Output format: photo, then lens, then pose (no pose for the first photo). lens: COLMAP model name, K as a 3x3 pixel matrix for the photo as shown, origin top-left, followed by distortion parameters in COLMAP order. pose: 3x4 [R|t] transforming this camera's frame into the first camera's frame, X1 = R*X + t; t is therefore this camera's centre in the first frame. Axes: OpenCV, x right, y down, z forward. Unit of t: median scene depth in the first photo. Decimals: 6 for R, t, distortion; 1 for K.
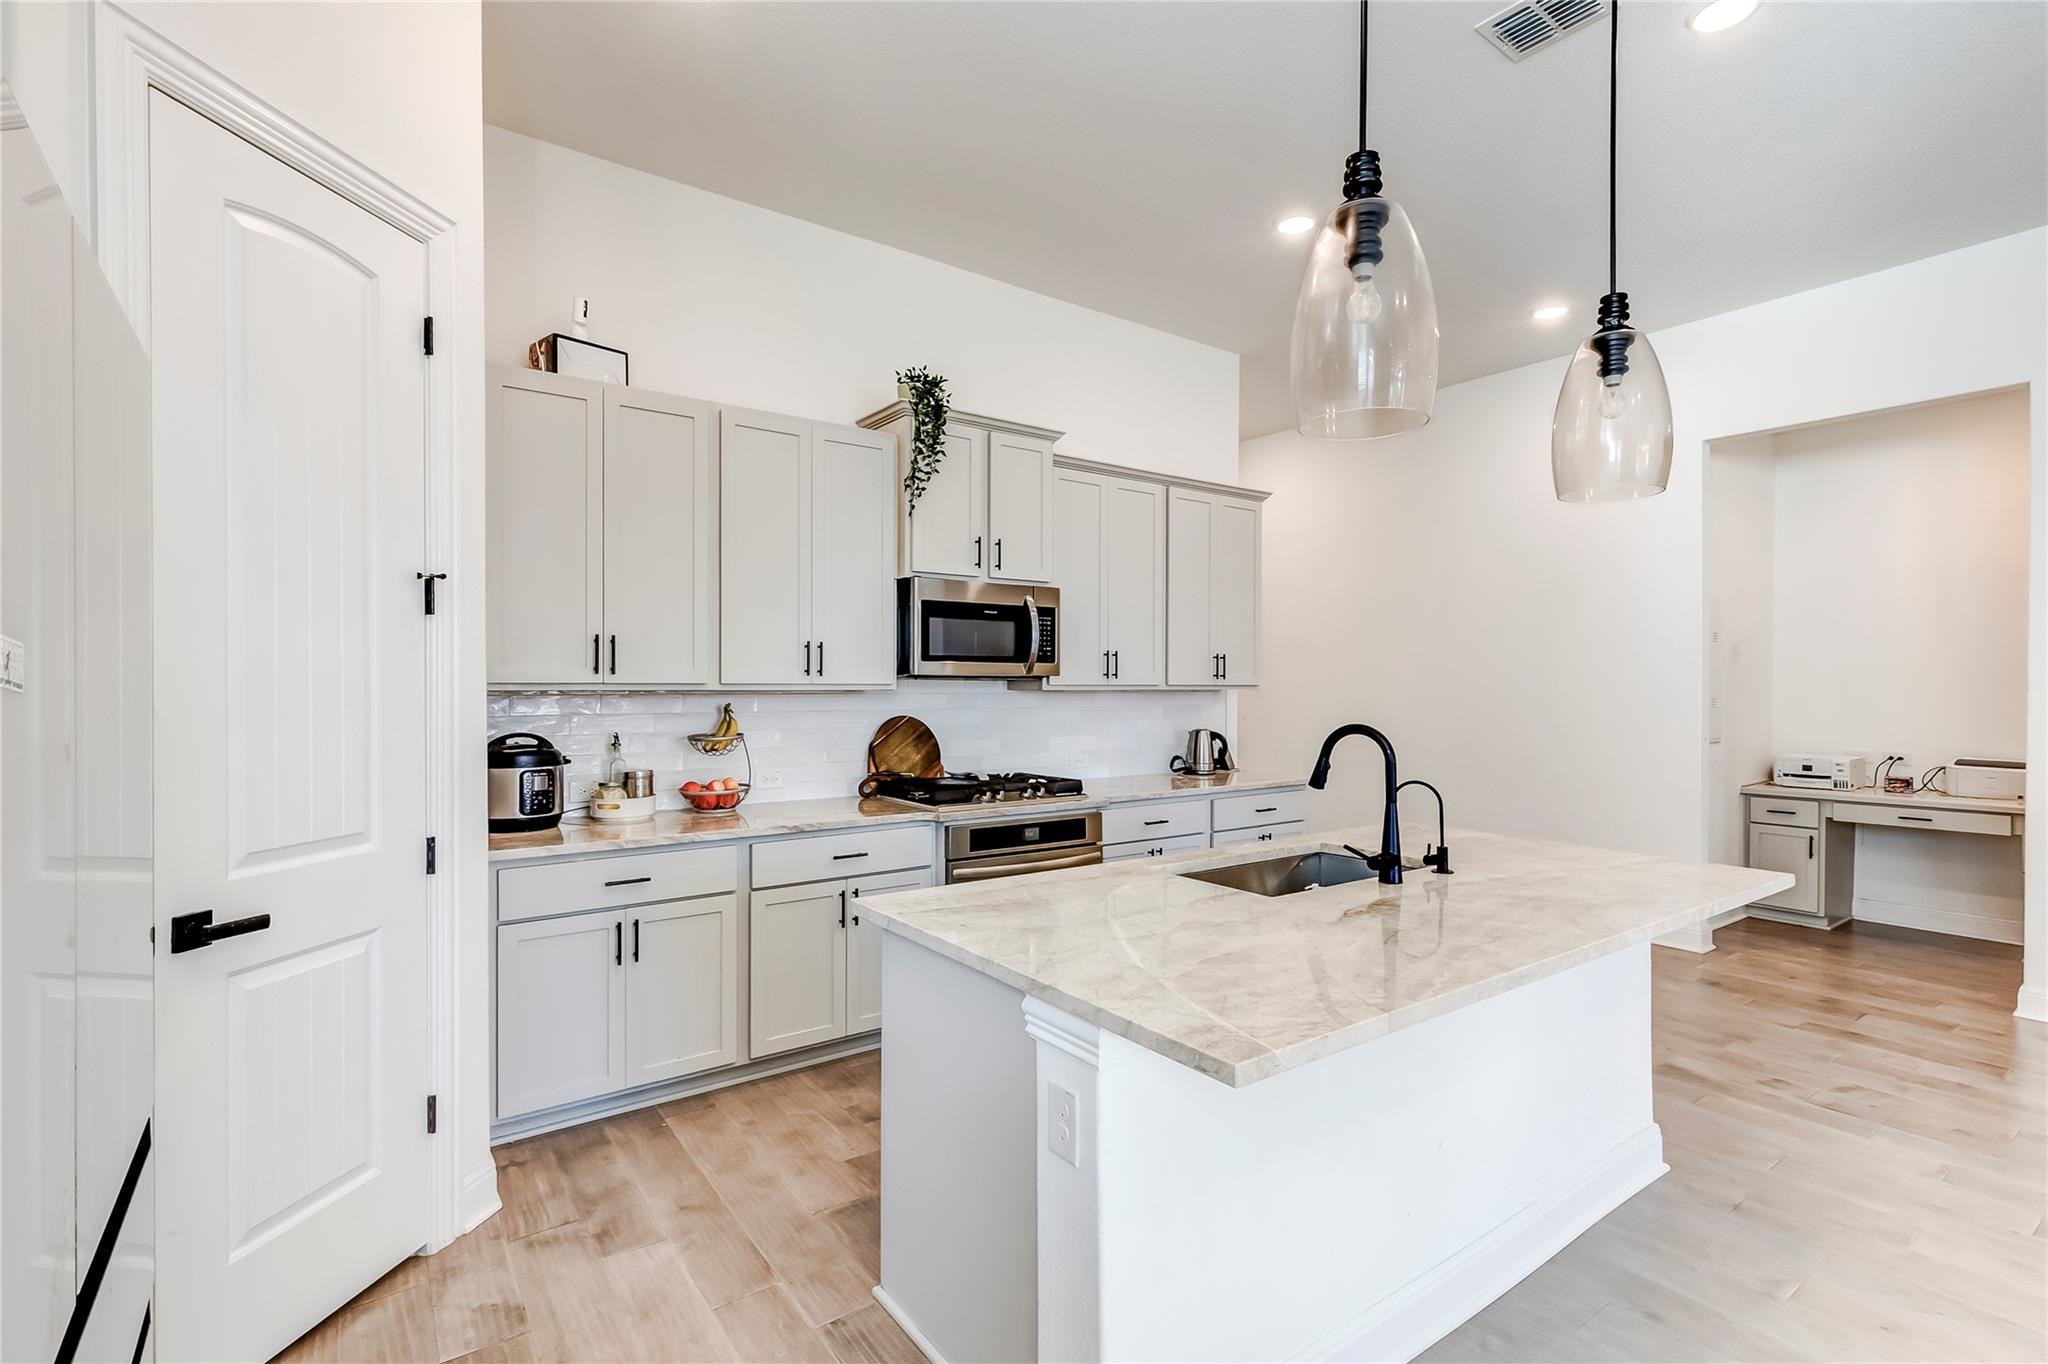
lens RADIAL K [[932.2, 0, 1019.2], [0, 932.2, 689.5], [0, 0, 1]] dist [0.003247, -0.000624]
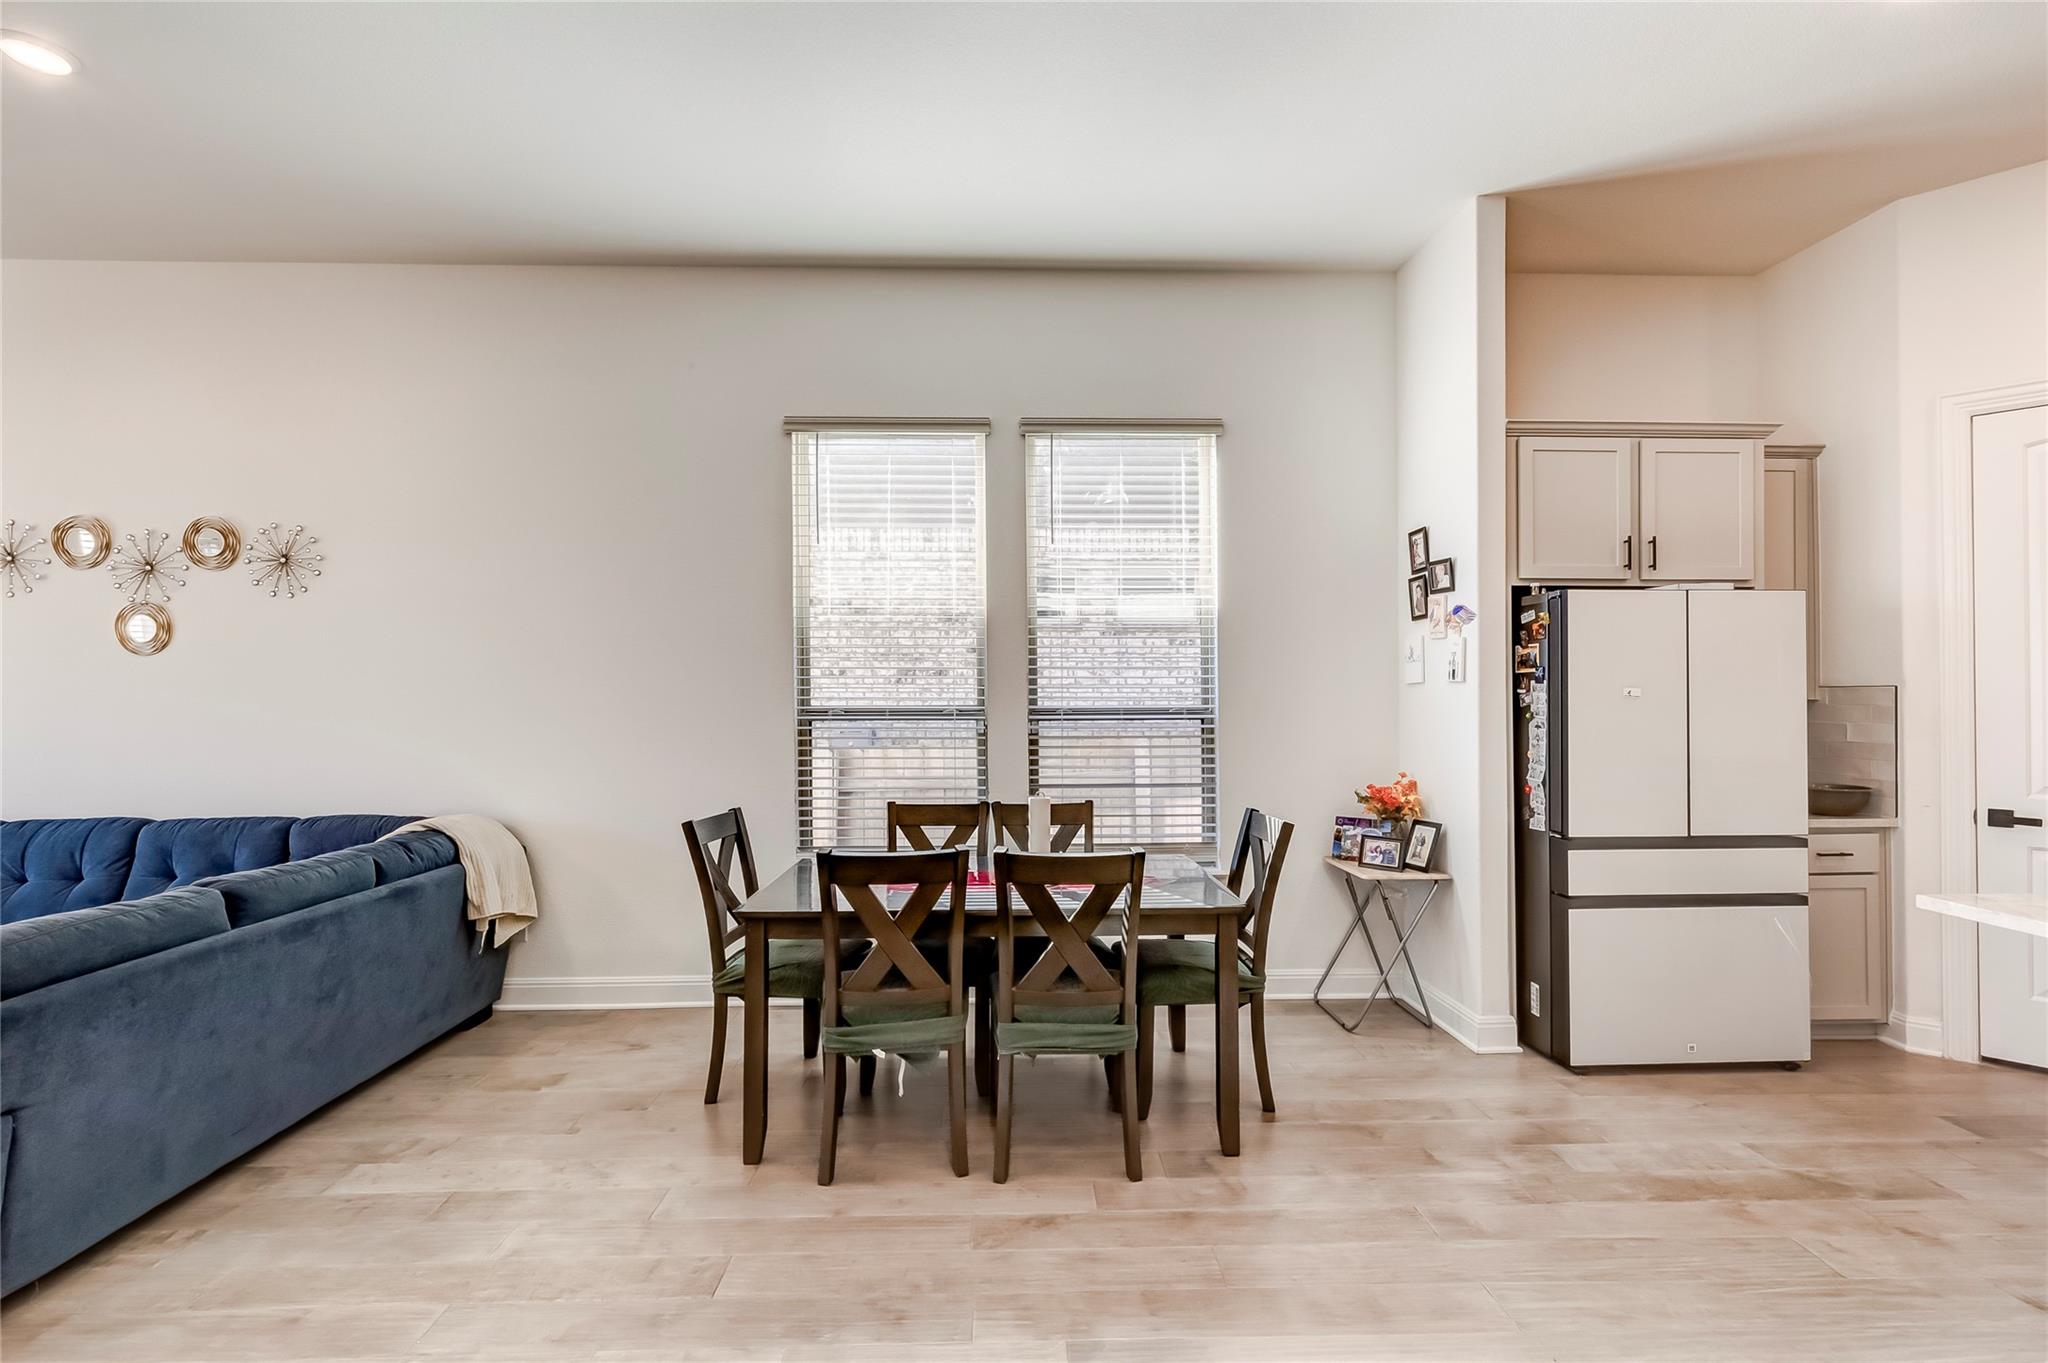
lens RADIAL K [[932.2, 0, 1020.6], [0, 932.2, 686.9], [0, 0, 1]] dist [0.003247, -0.000624]
pose [[-0.561182, -0.009059, -0.827643, 0.890320], [-0.005391, 0.999959, -0.007290, 0.001299], [0.827675, 0.000371, -0.561208, 0.170496]]
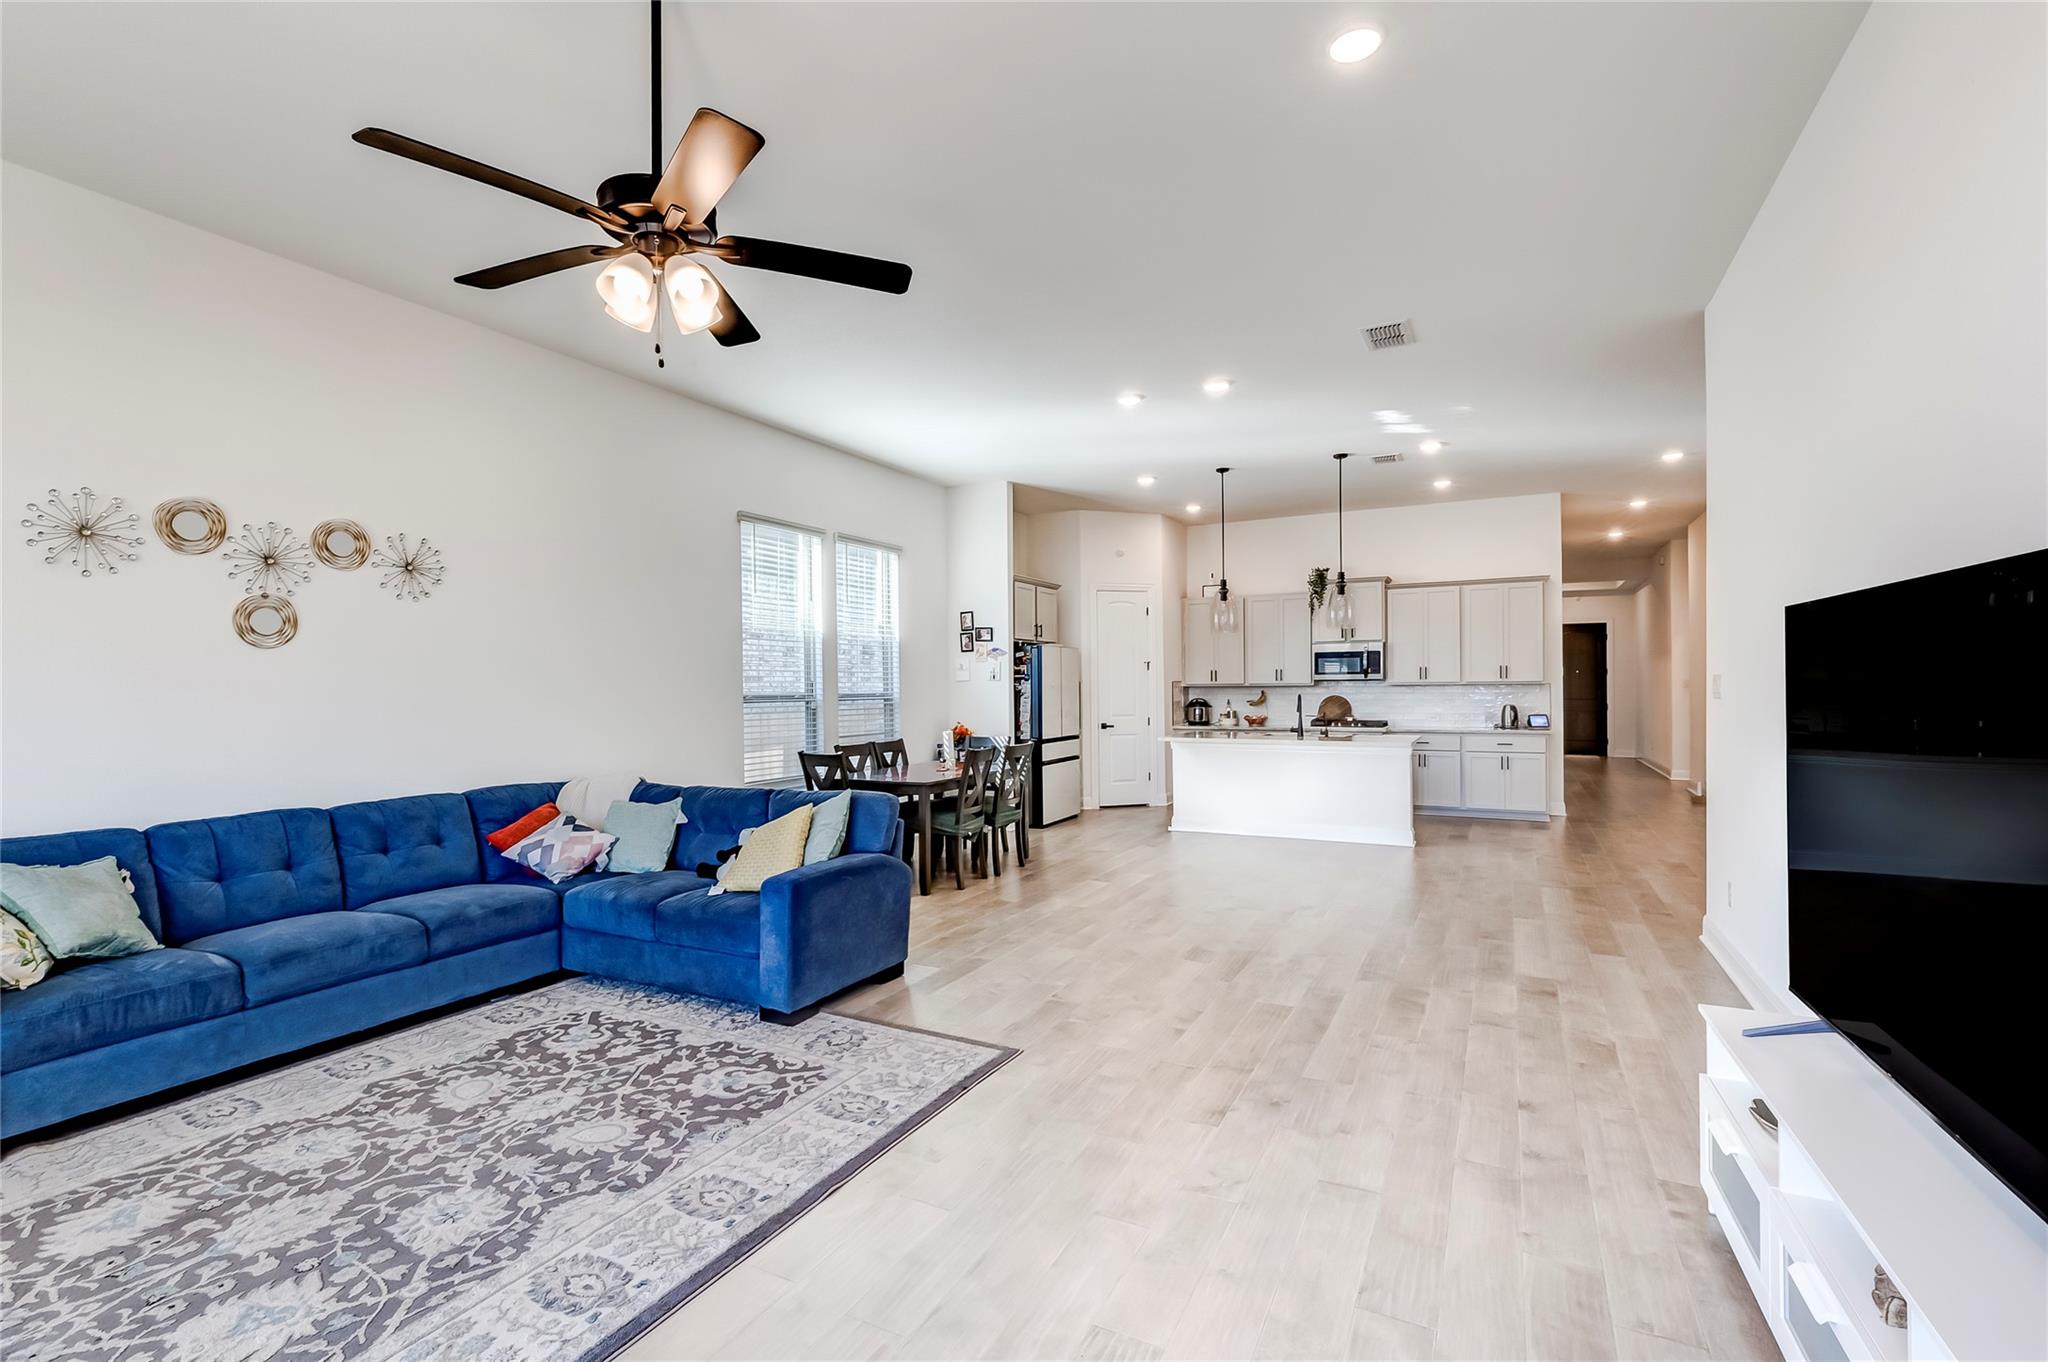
lens RADIAL K [[932.2, 0, 1018.5], [0, 932.2, 680.4], [0, 0, 1]] dist [0.003247, -0.000624]
pose [[0.450114, -0.013099, -0.892875, 1.925714], [0.004176, 0.999912, -0.012564, 0.016645], [0.892961, 0.001927, 0.450129, -1.000786]]
